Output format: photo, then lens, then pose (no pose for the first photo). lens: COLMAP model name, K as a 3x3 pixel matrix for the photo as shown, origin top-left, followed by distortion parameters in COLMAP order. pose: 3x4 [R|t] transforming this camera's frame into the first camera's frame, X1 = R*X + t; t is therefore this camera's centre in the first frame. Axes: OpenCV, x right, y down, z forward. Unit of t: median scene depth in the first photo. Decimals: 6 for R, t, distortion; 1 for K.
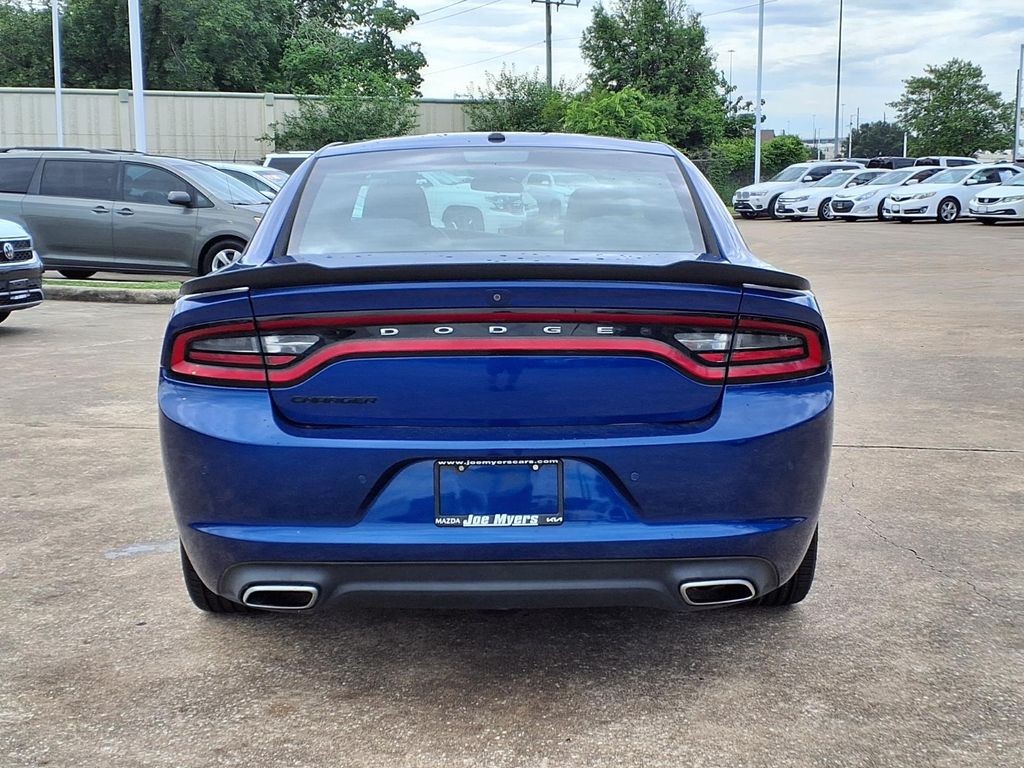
lens RADIAL K [[1434.6, 0, 512.0], [0, 1434.6, 384.0], [0, 0, 1]] dist [0.290188, -1.031047]
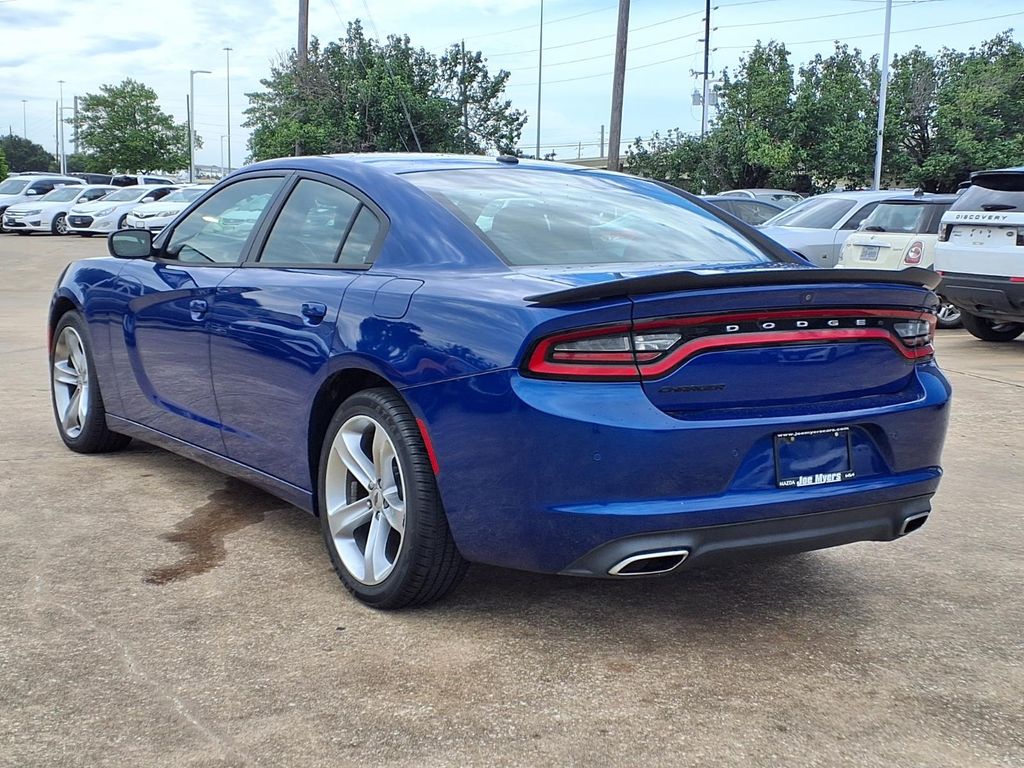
lens RADIAL K [[1434.6, 0, 512.0], [0, 1434.6, 384.0], [0, 0, 1]] dist [0.290188, -1.031047]
pose [[0.836428, -0.047083, 0.546050, -0.838182], [0.053236, 0.998572, 0.004555, -0.005327], [-0.545485, 0.025260, 0.837740, 0.098267]]
